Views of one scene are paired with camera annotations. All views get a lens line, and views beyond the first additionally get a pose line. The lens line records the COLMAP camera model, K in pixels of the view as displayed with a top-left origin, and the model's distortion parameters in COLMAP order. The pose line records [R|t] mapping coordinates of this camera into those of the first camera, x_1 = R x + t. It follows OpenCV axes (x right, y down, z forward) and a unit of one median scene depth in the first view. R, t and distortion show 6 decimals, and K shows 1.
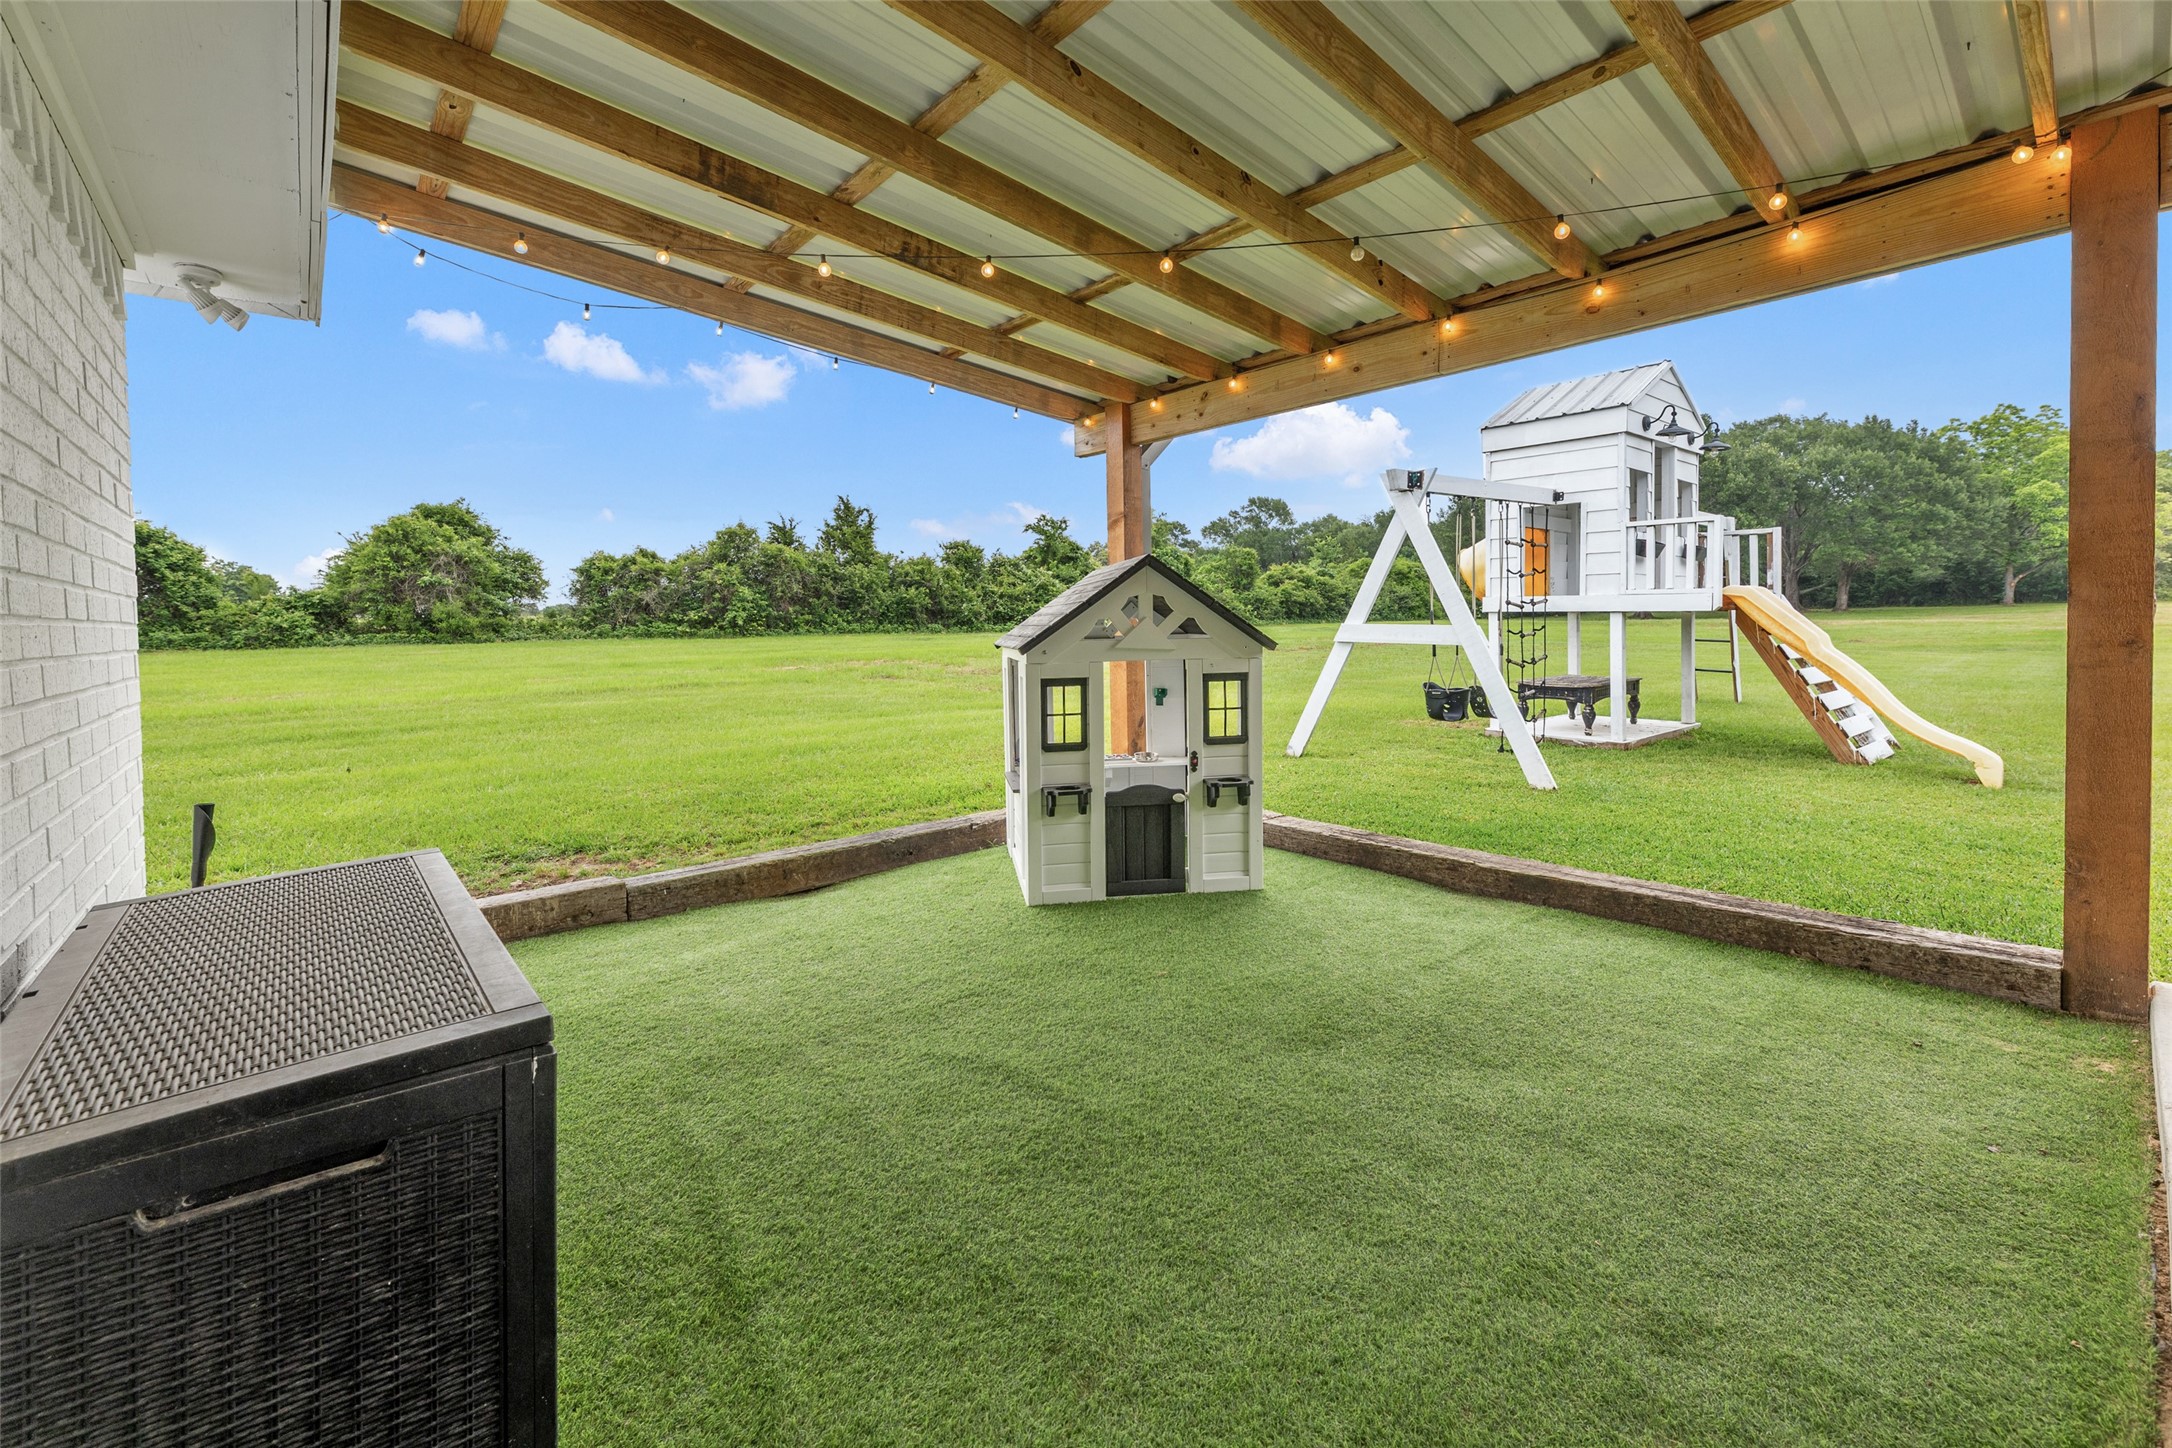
lens RADIAL K [[834.4, 0, 1090.8], [0, 834.4, 614.6], [0, 0, 1]] dist [-0.000238, 0.000068]
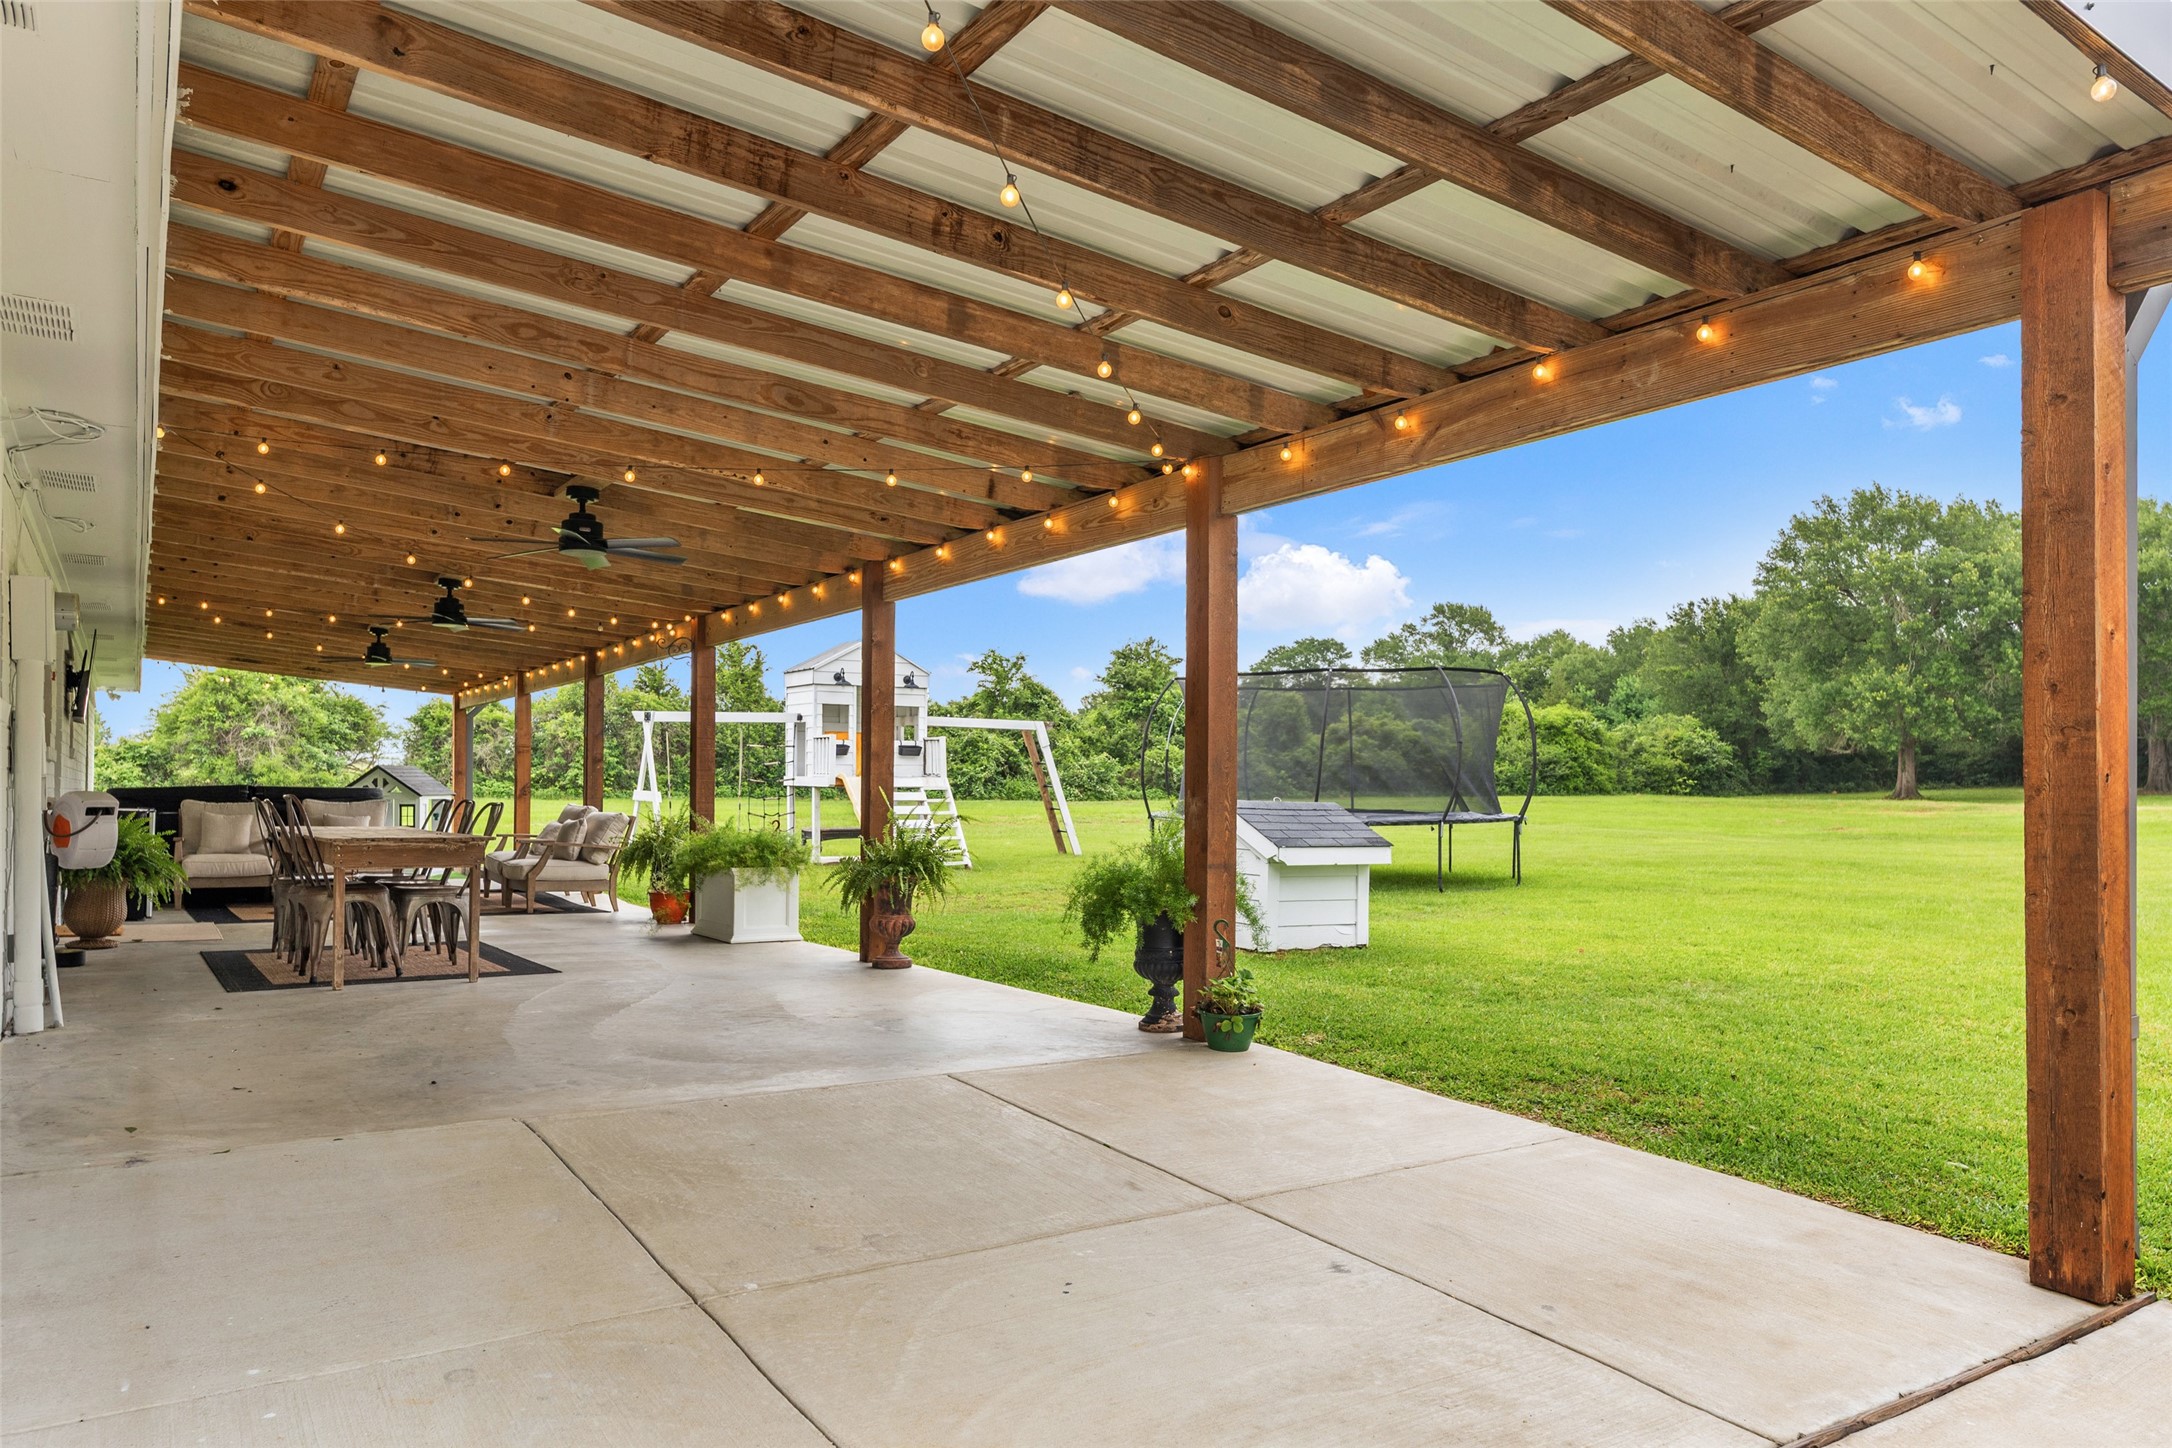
lens RADIAL K [[1526.0, 0, 1086.0], [0, 1526.0, 724.0], [0, 0, 1]] dist [0.073723, -0.001467]
pose [[0.980770, 0.008549, -0.194980, 0.394462], [-0.016451, 0.999106, -0.038943, 0.002945], [0.194473, 0.041402, 0.980034, -0.452104]]
